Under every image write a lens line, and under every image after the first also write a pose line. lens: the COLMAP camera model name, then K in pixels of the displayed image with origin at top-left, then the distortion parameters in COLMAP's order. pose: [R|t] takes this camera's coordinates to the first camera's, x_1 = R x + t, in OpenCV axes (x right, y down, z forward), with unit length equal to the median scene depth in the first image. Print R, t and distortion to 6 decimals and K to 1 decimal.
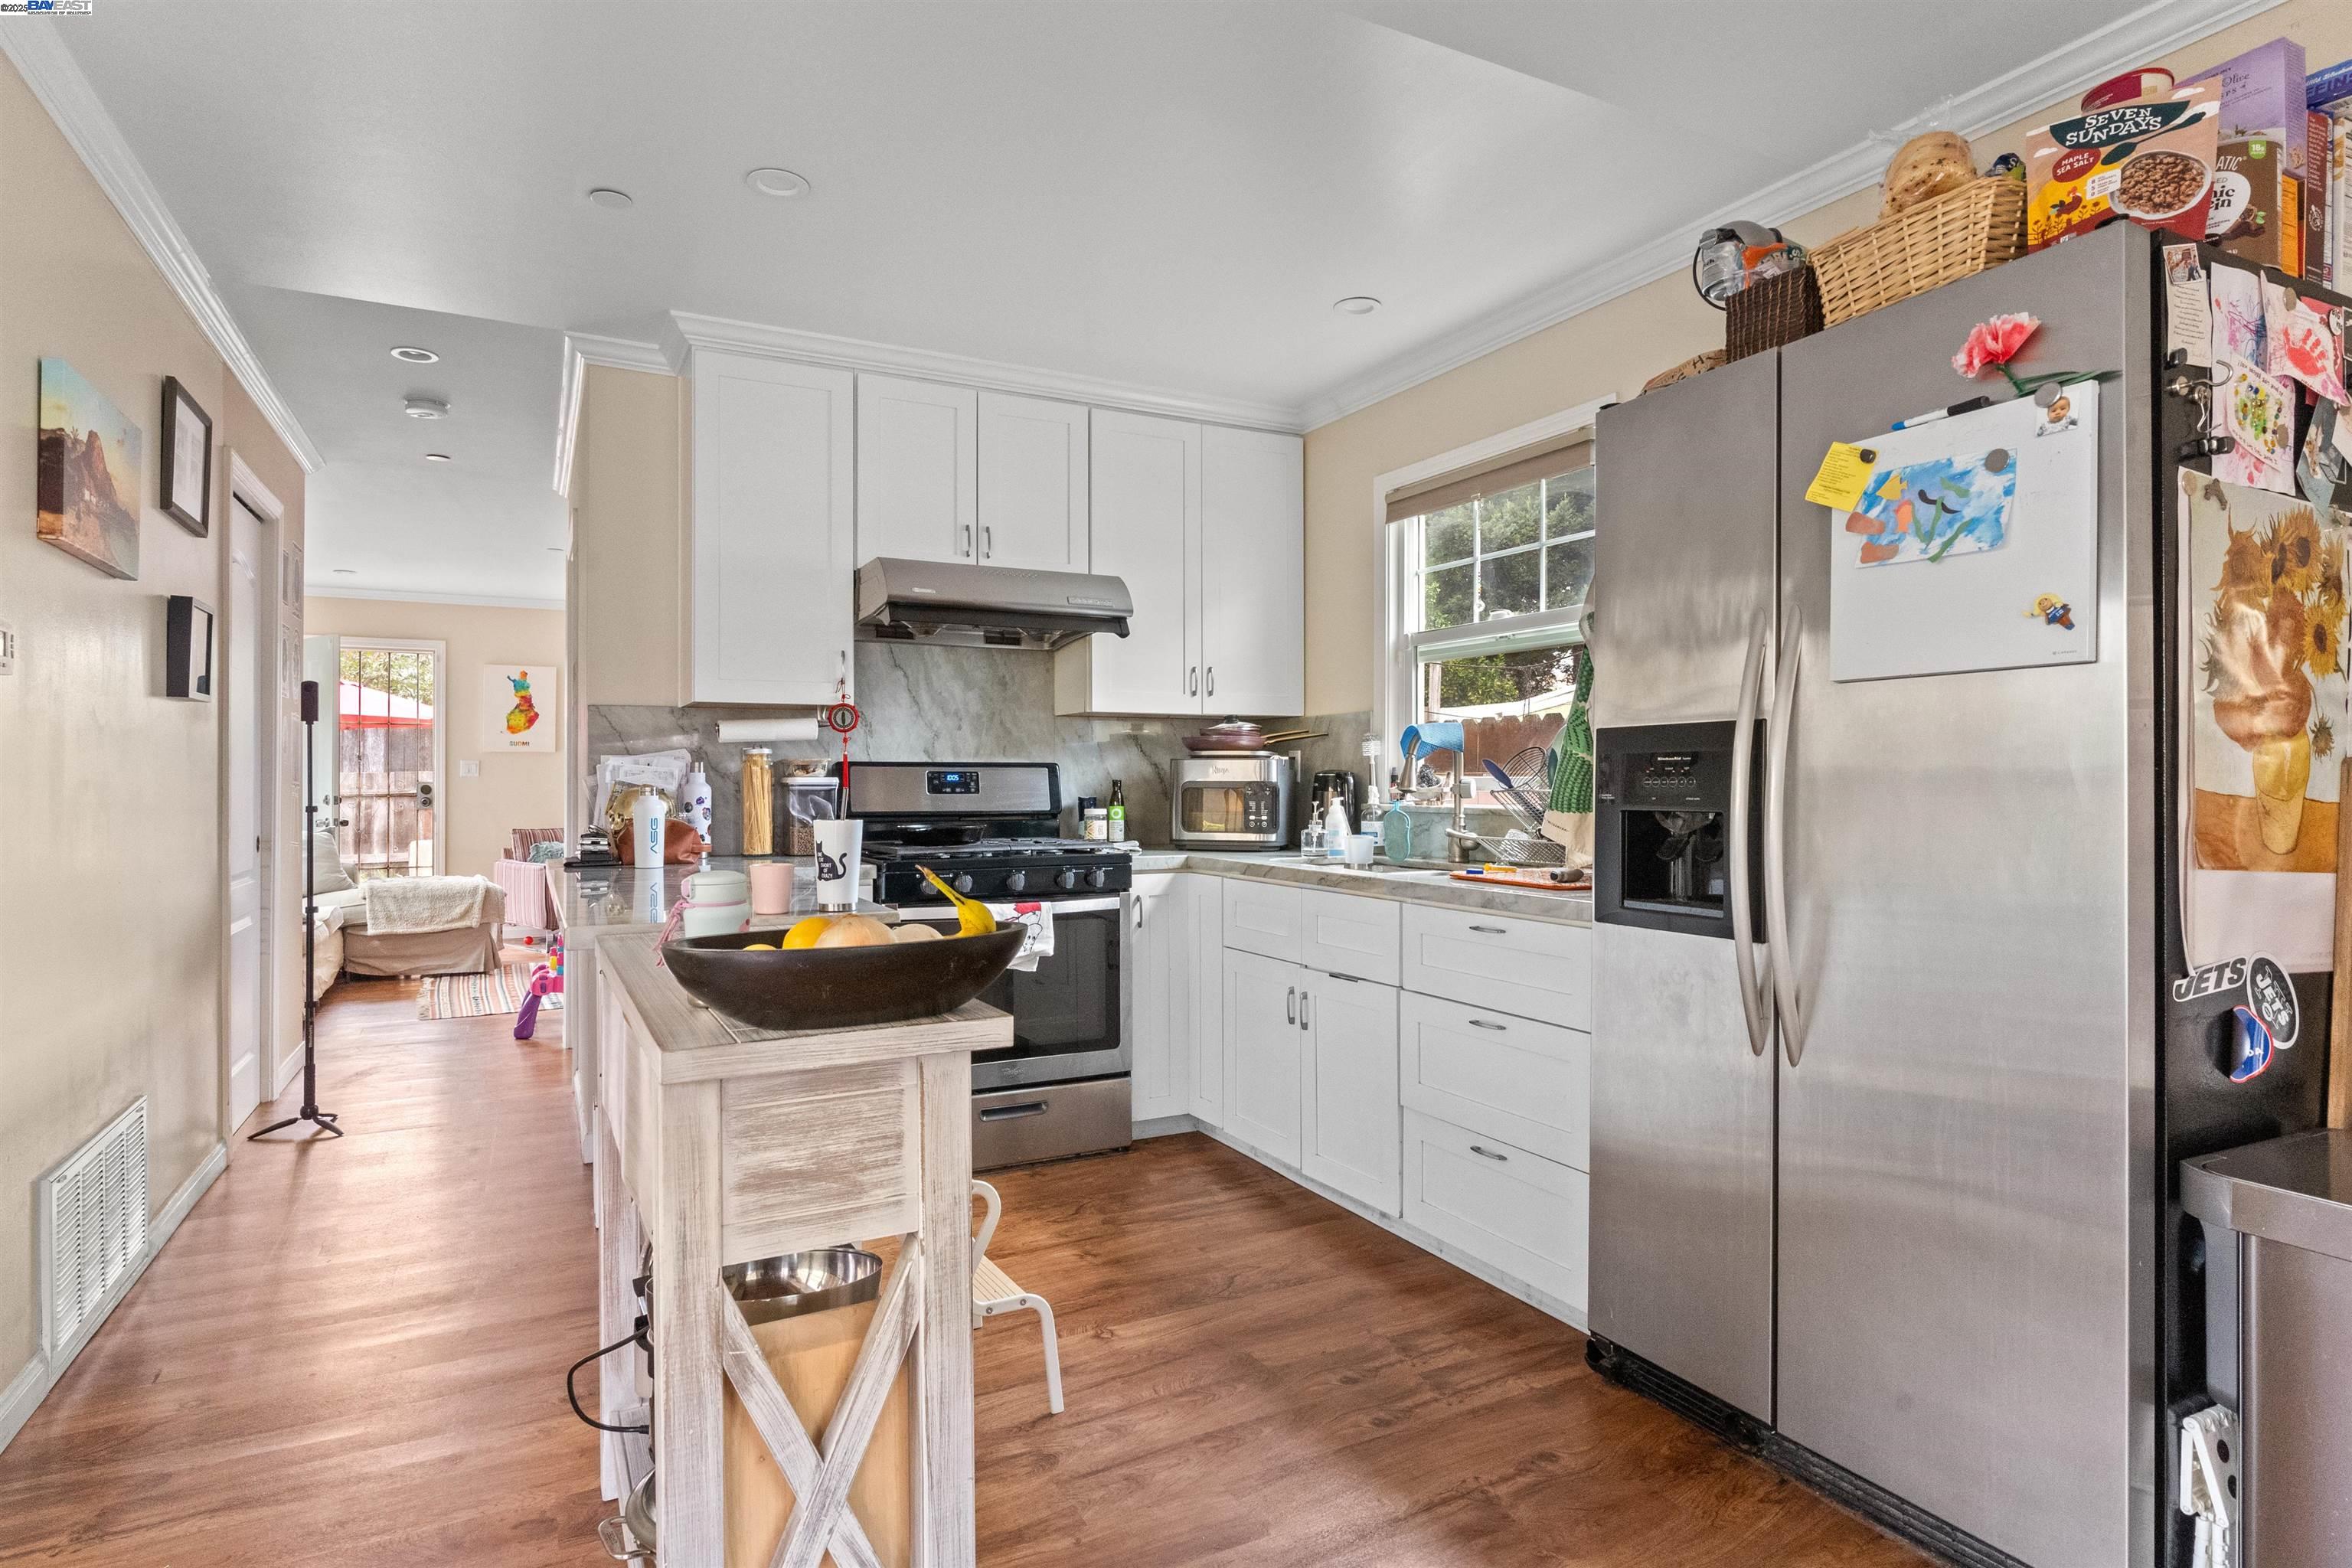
lens RADIAL K [[1254.1, 0, 1177.9], [0, 1254.1, 780.3], [0, 0, 1]] dist [0.000141, 0.000008]
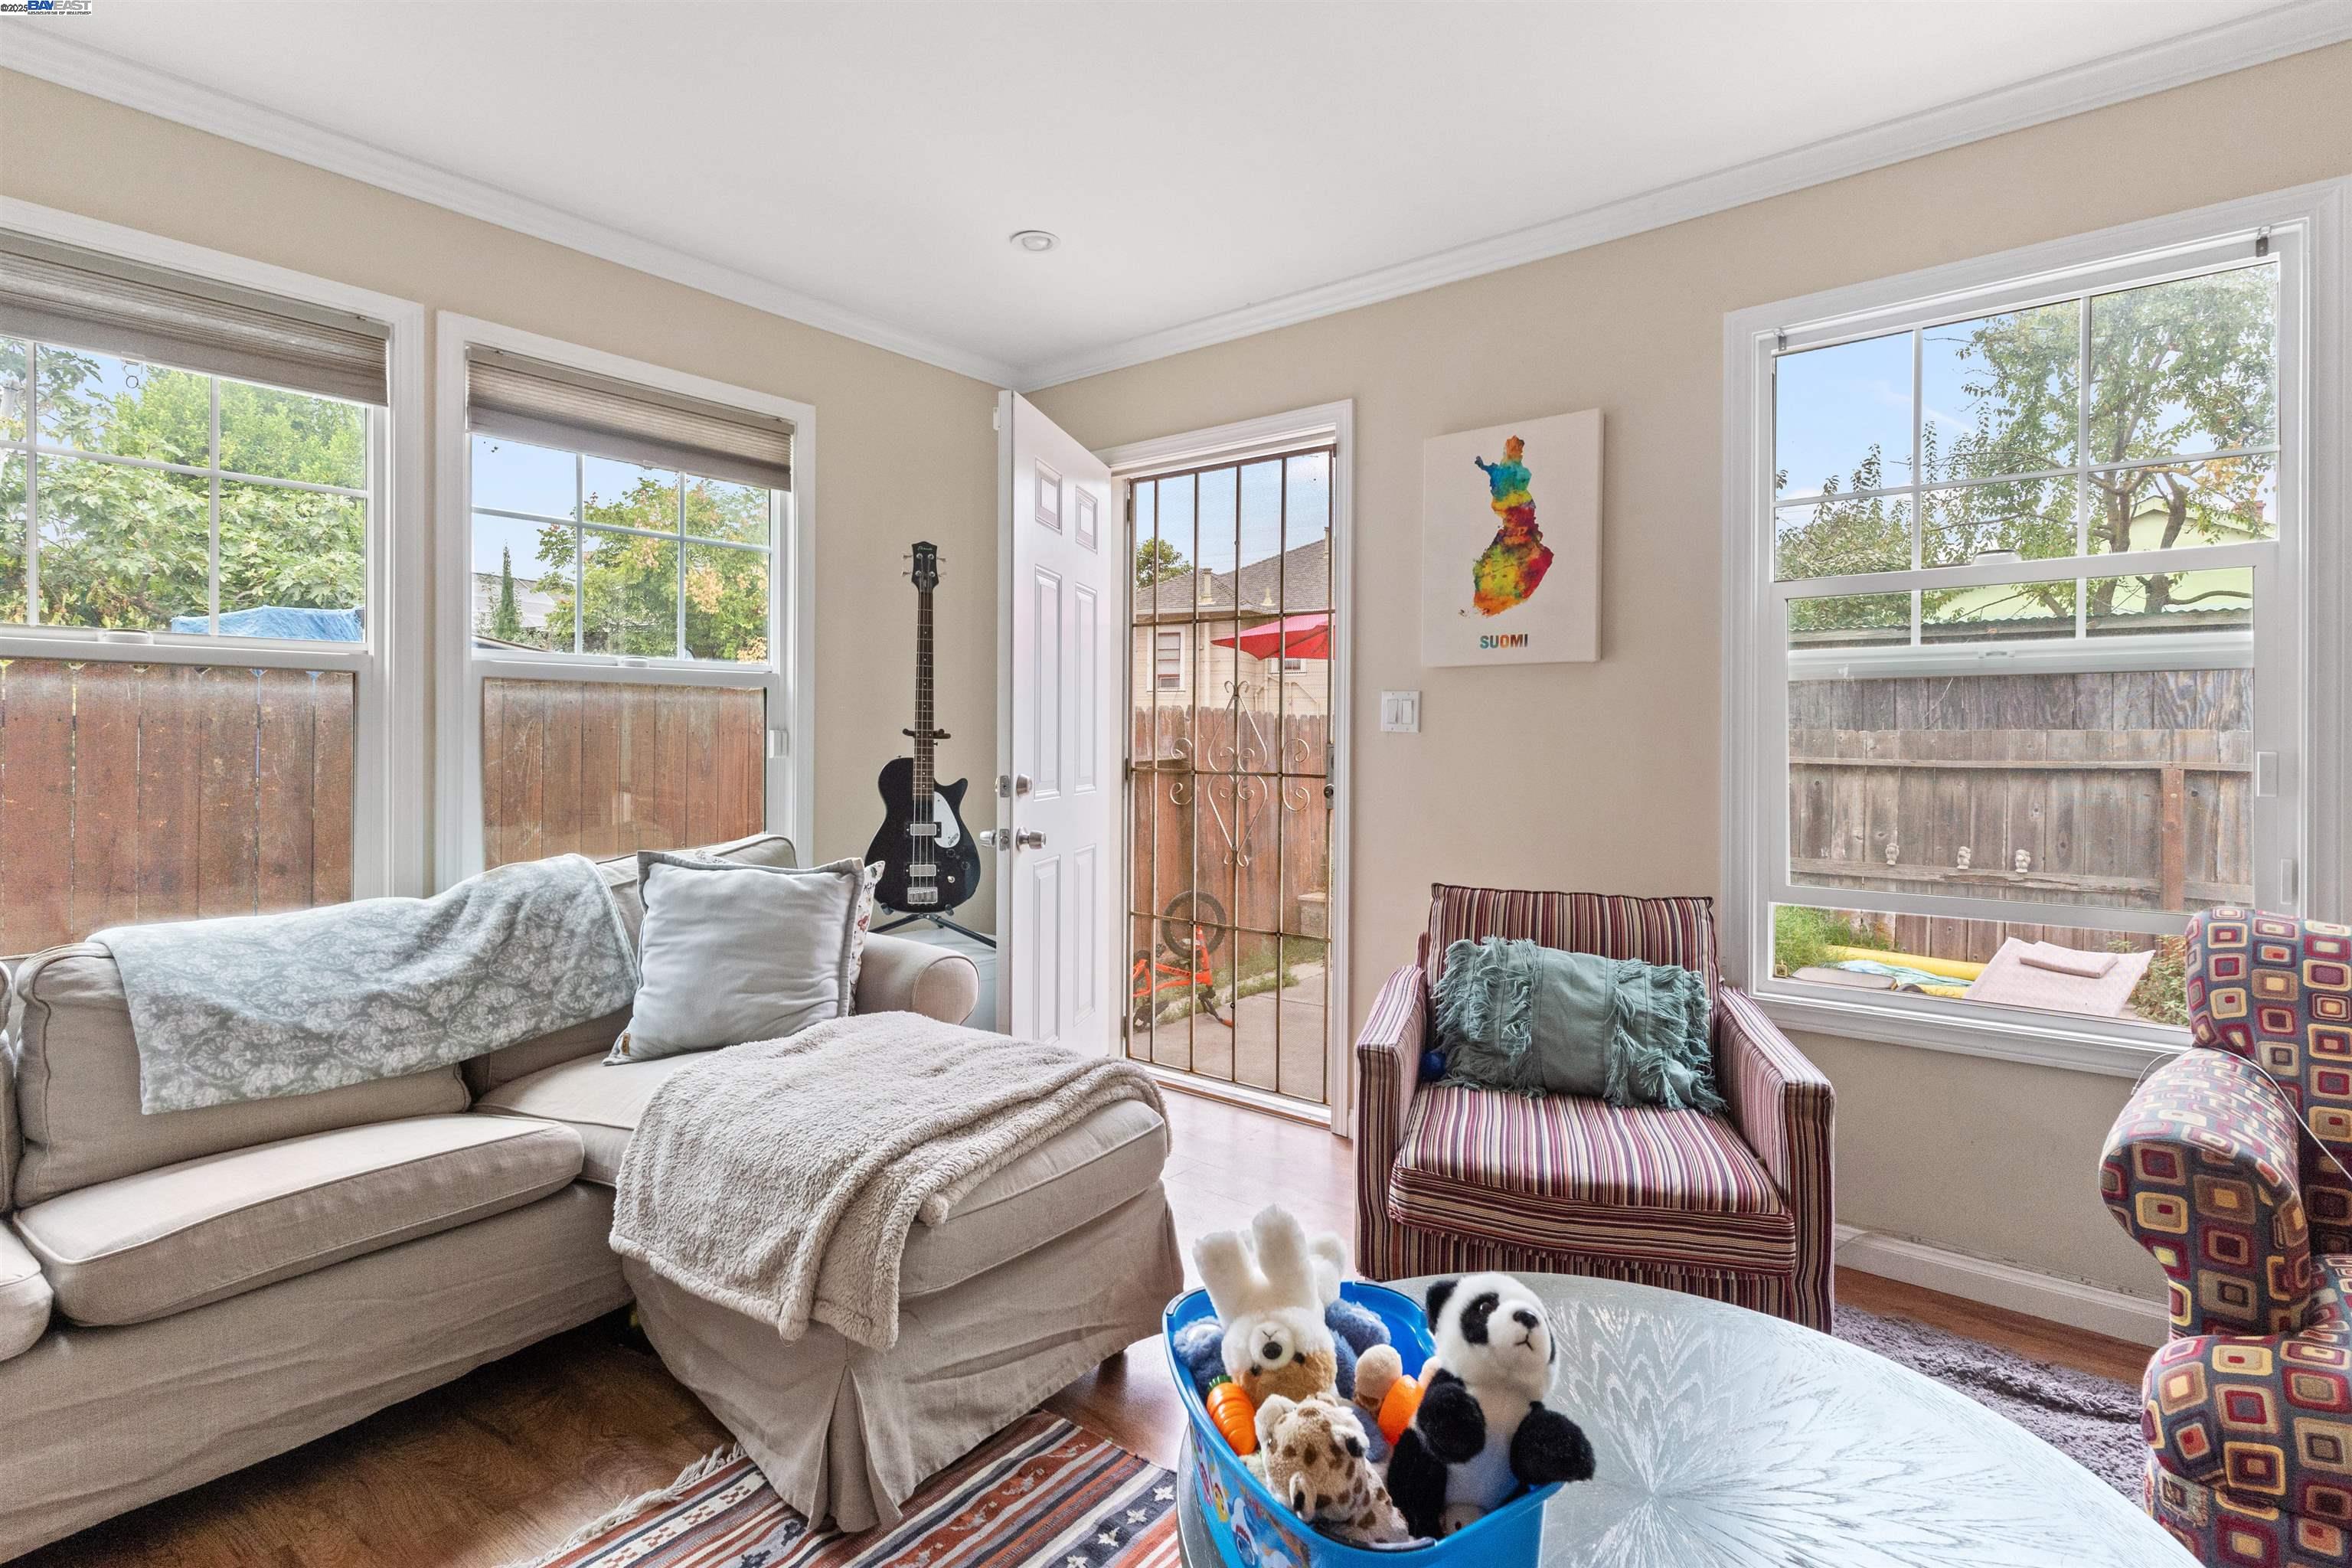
lens RADIAL K [[1142.4, 0, 1175.9], [0, 1142.4, 766.0], [0, 0, 1]] dist [-0.001042, -0.000026]
pose [[0.407490, 0.010422, -0.913150, -0.264796], [-0.004582, 0.999946, 0.009369, 0.003741], [0.913198, 0.000366, 0.407516, 0.782110]]
